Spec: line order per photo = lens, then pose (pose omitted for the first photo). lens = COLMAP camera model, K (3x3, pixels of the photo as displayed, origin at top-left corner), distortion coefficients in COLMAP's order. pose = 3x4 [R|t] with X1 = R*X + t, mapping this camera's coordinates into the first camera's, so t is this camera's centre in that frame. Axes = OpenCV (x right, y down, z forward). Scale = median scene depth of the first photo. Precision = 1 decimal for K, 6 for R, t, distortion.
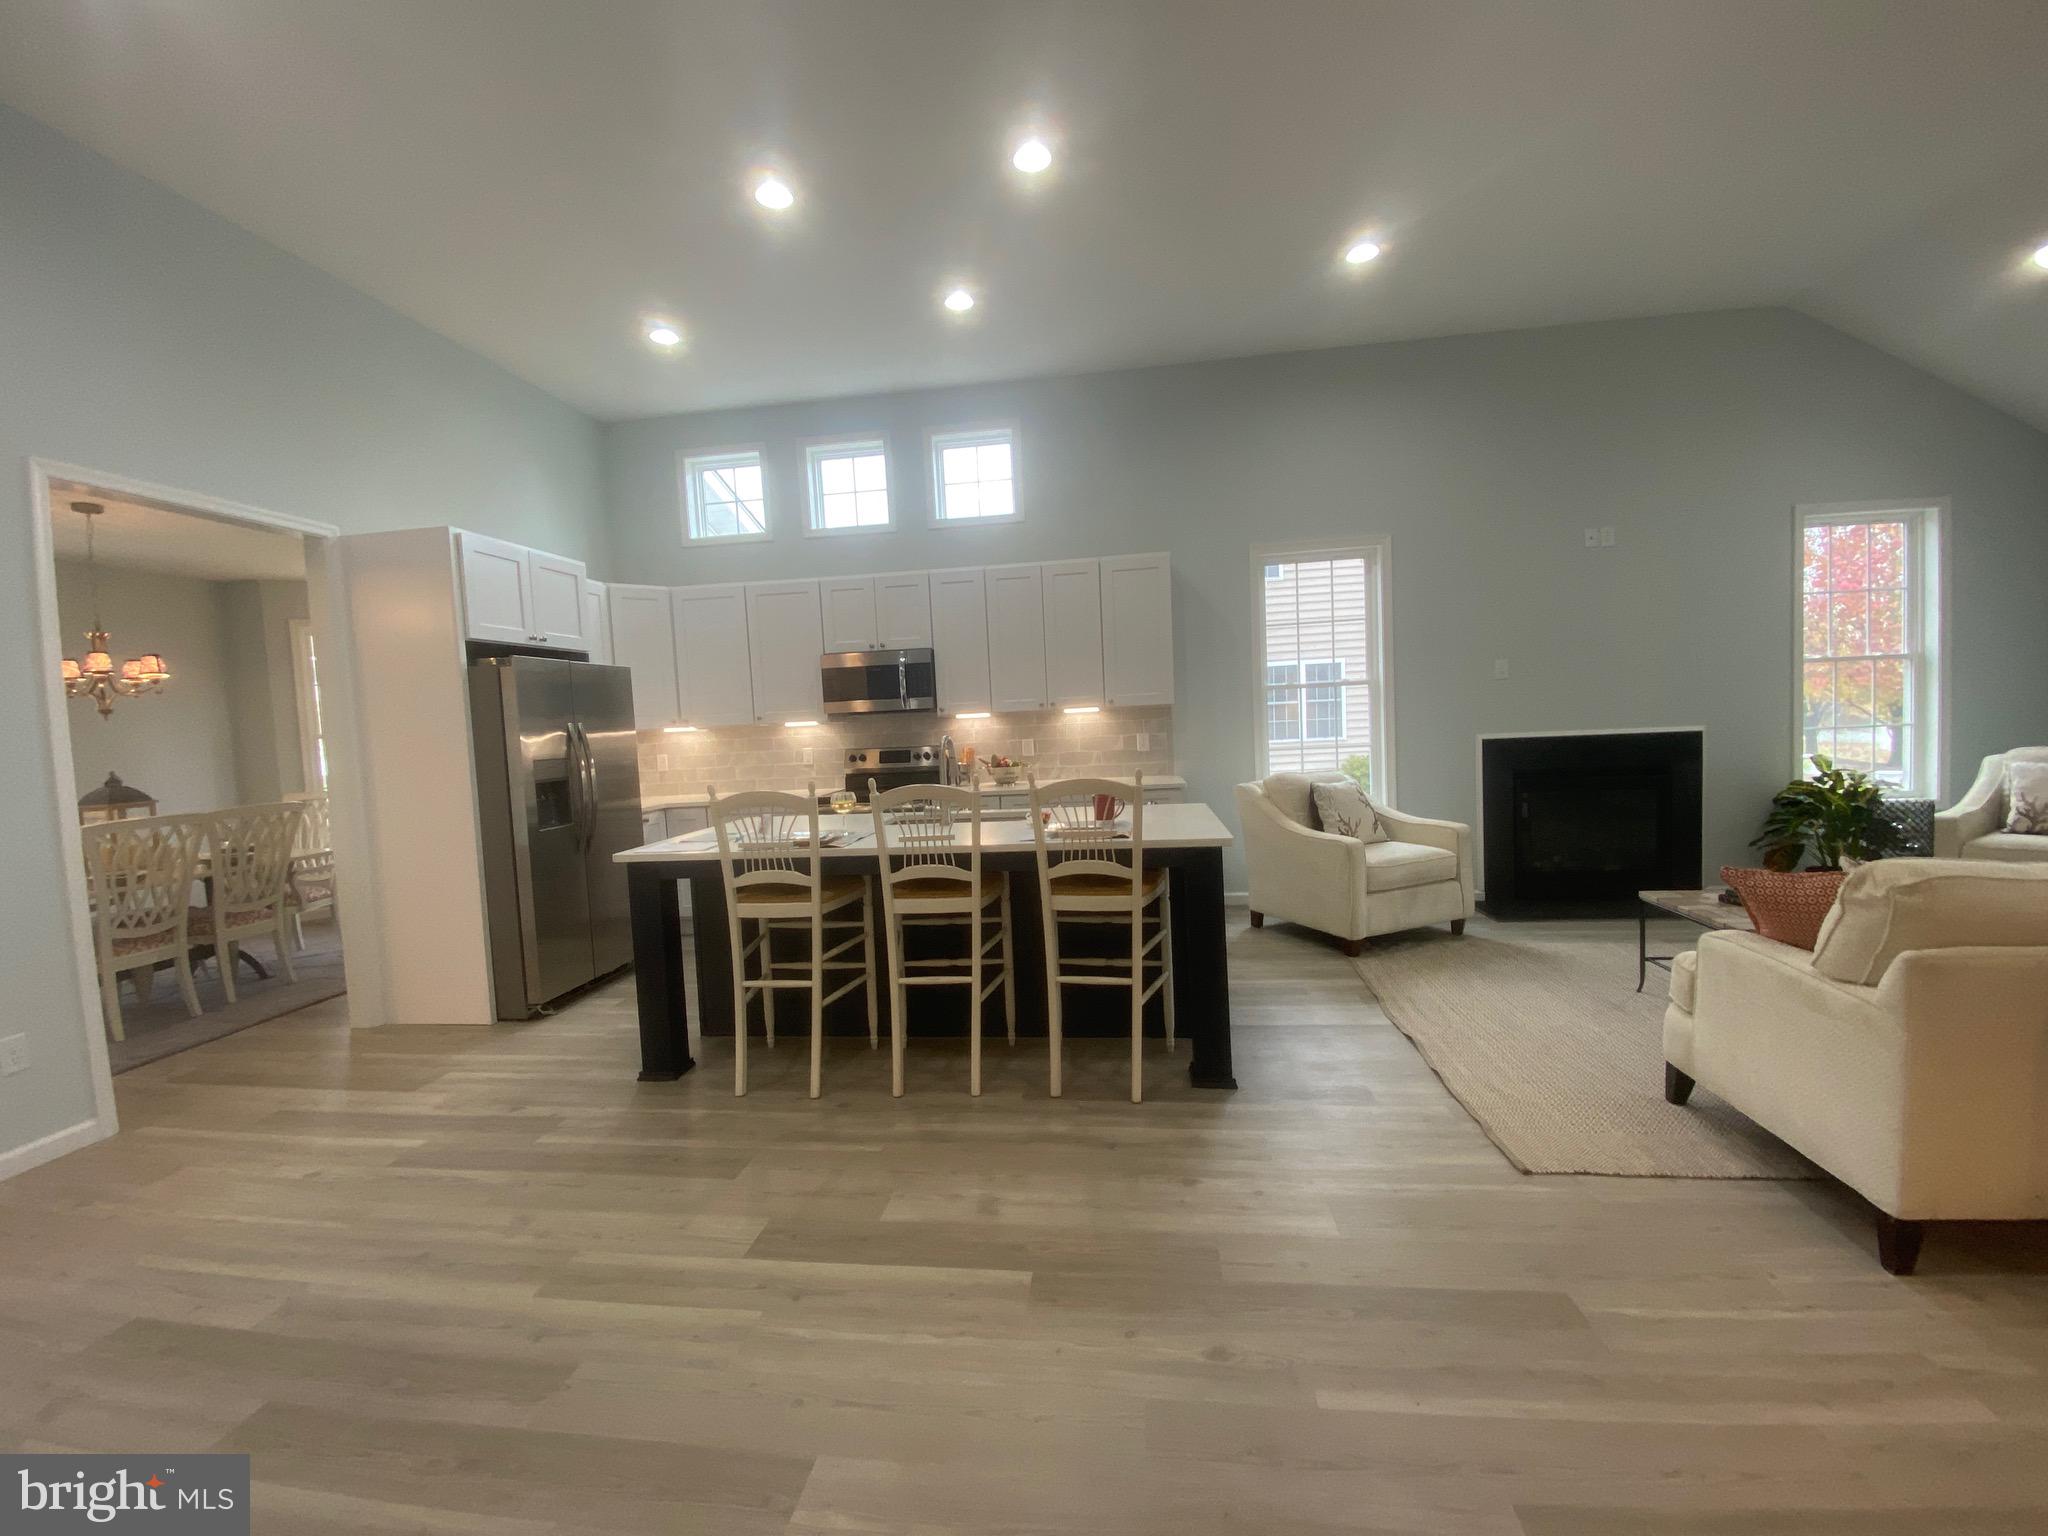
lens RADIAL K [[841.2, 0, 1012.5], [0, 841.2, 763.7], [0, 0, 1]] dist [-0.004877, -0.002818]
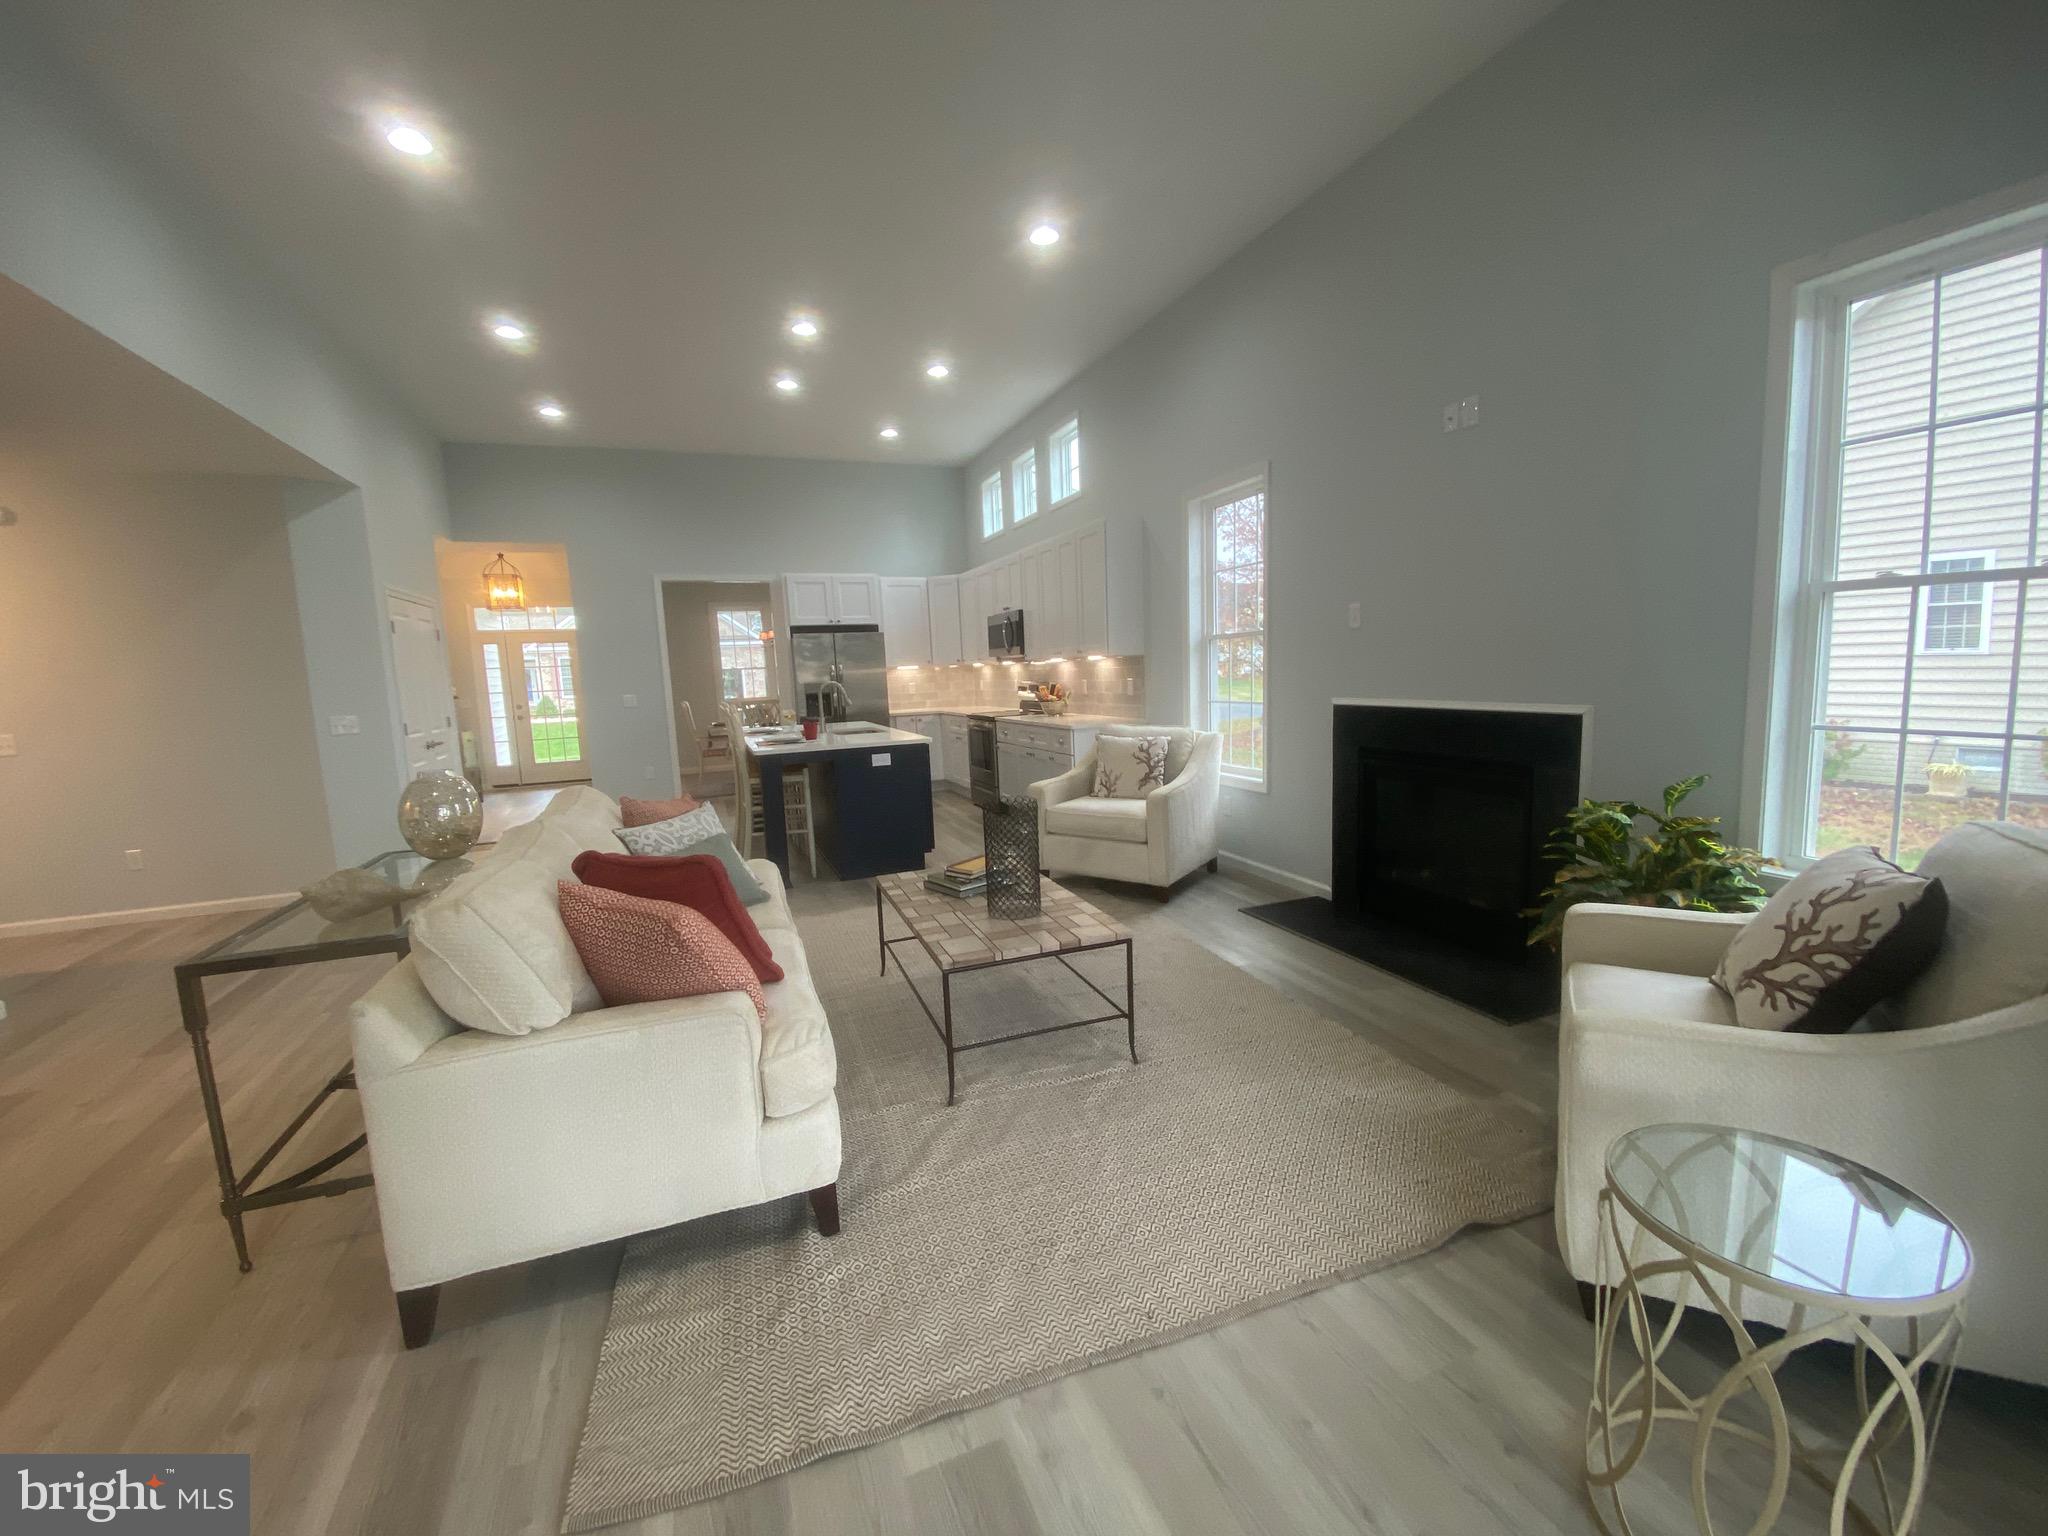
lens RADIAL K [[841.2, 0, 1026.4], [0, 841.2, 772.9], [0, 0, 1]] dist [-0.004877, -0.002818]
pose [[0.486341, 0.135547, -0.863191, 1.154054], [-0.021934, 0.989477, 0.143020, -0.074655], [0.873494, -0.050623, 0.484196, 0.353443]]
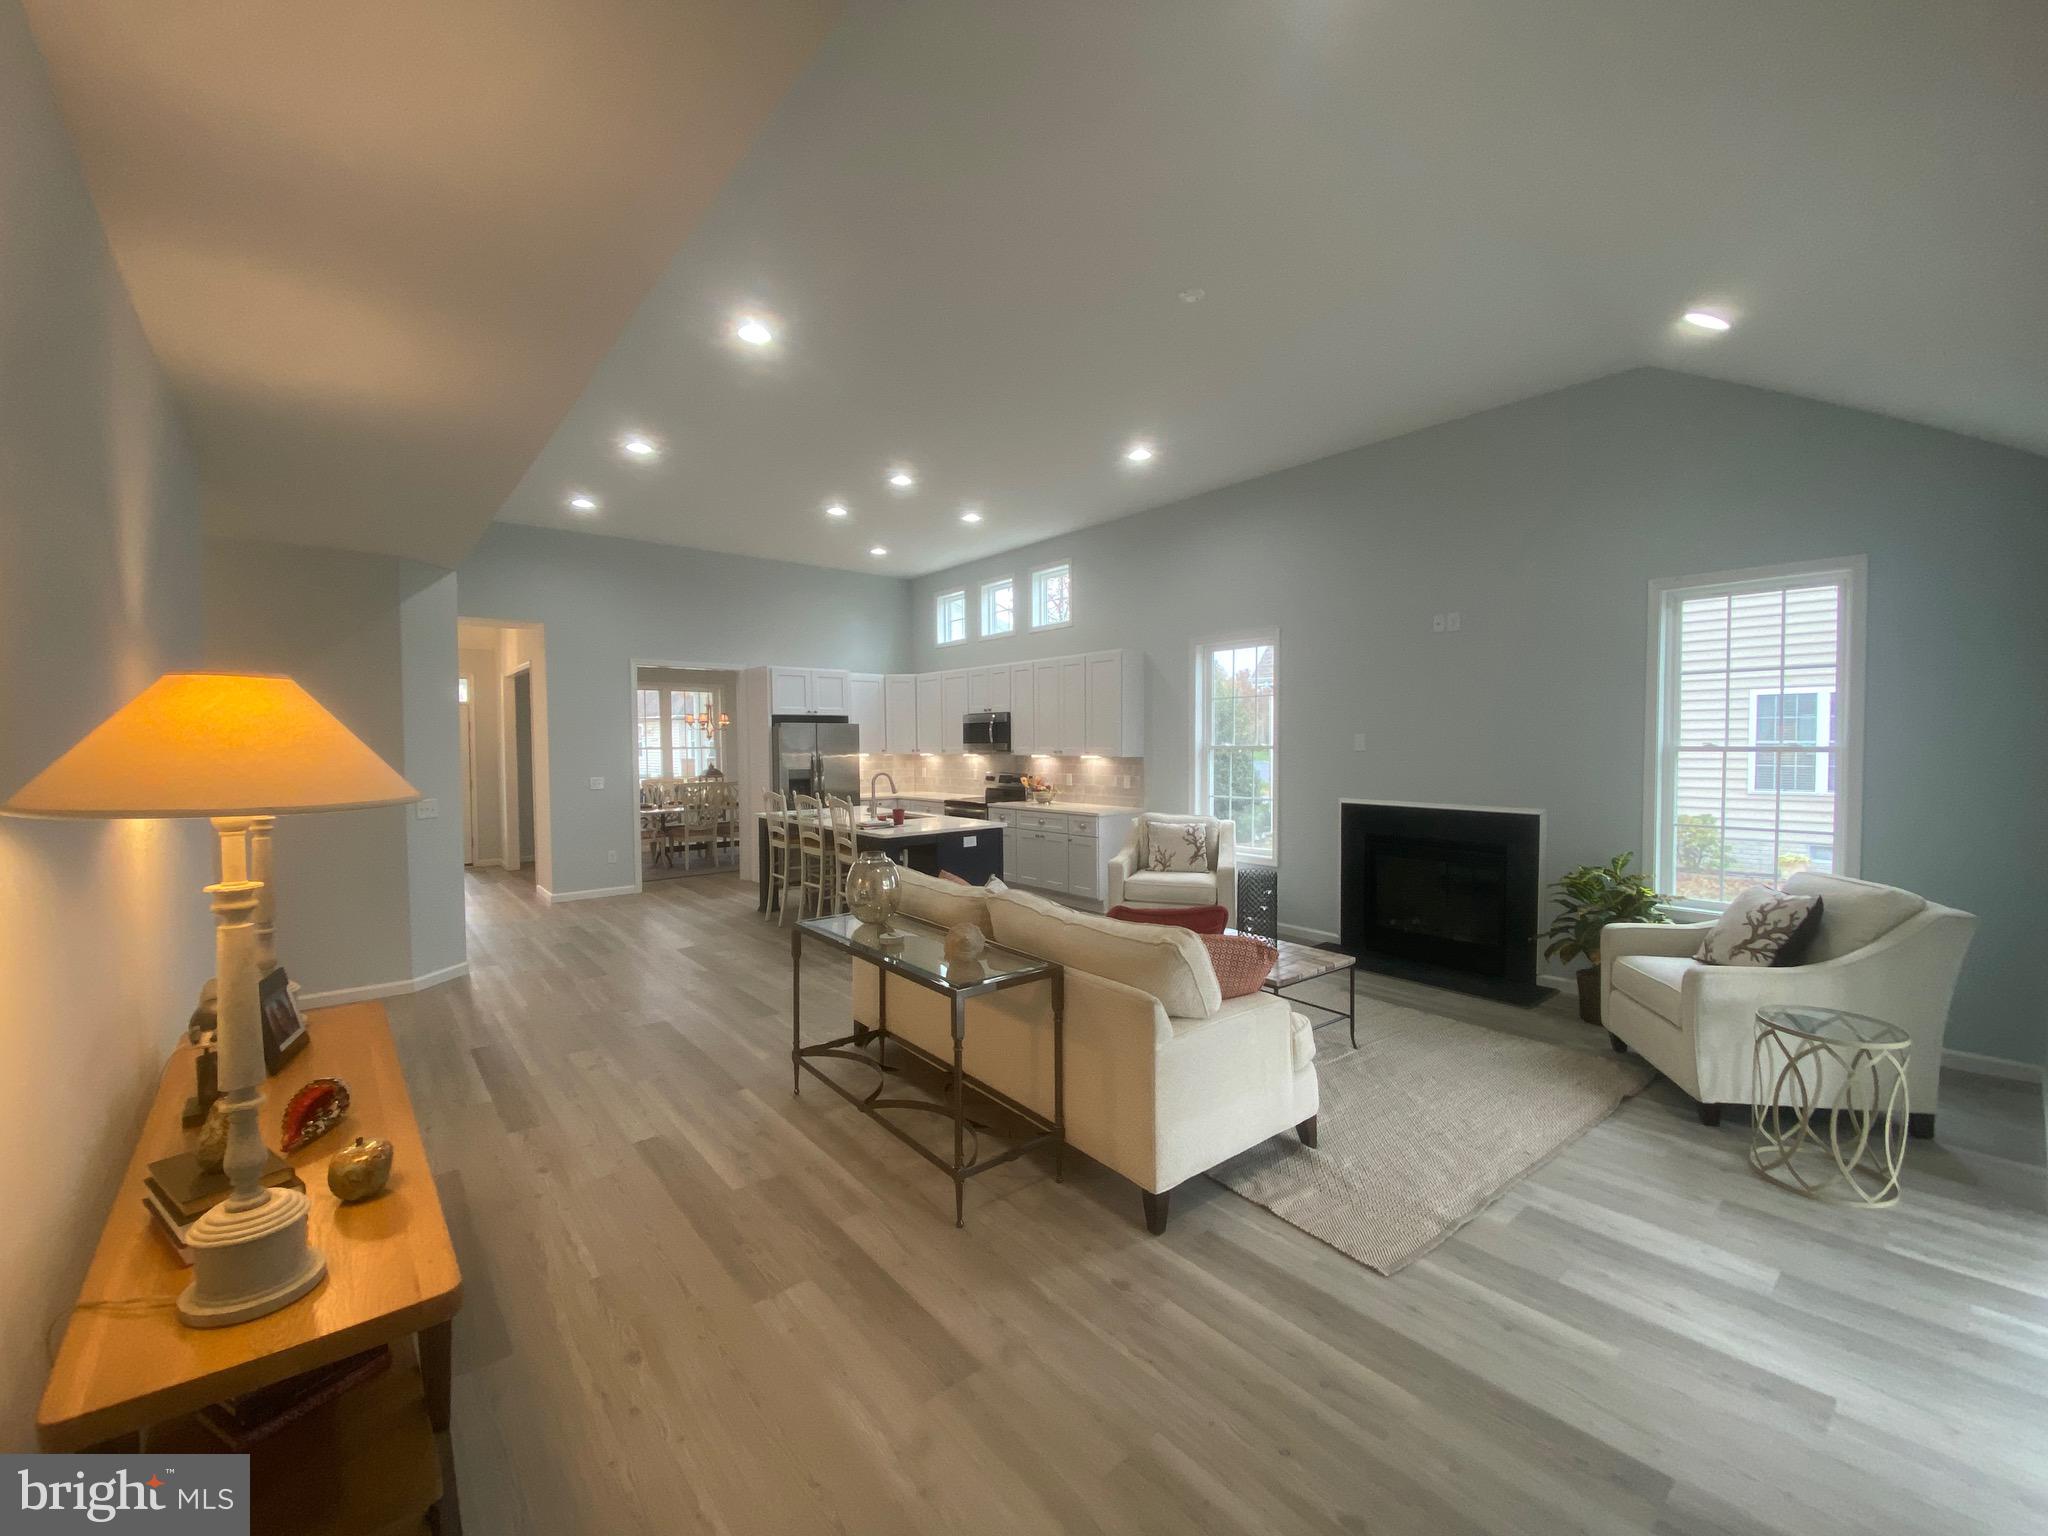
lens RADIAL K [[841.2, 0, 1024.2], [0, 841.2, 764.1], [0, 0, 1]] dist [-0.004877, -0.002818]
pose [[0.729600, 0.061276, -0.681123, 1.048423], [-0.060114, 0.997869, 0.025379, -0.086433], [0.681227, 0.022429, 0.731729, -0.142246]]
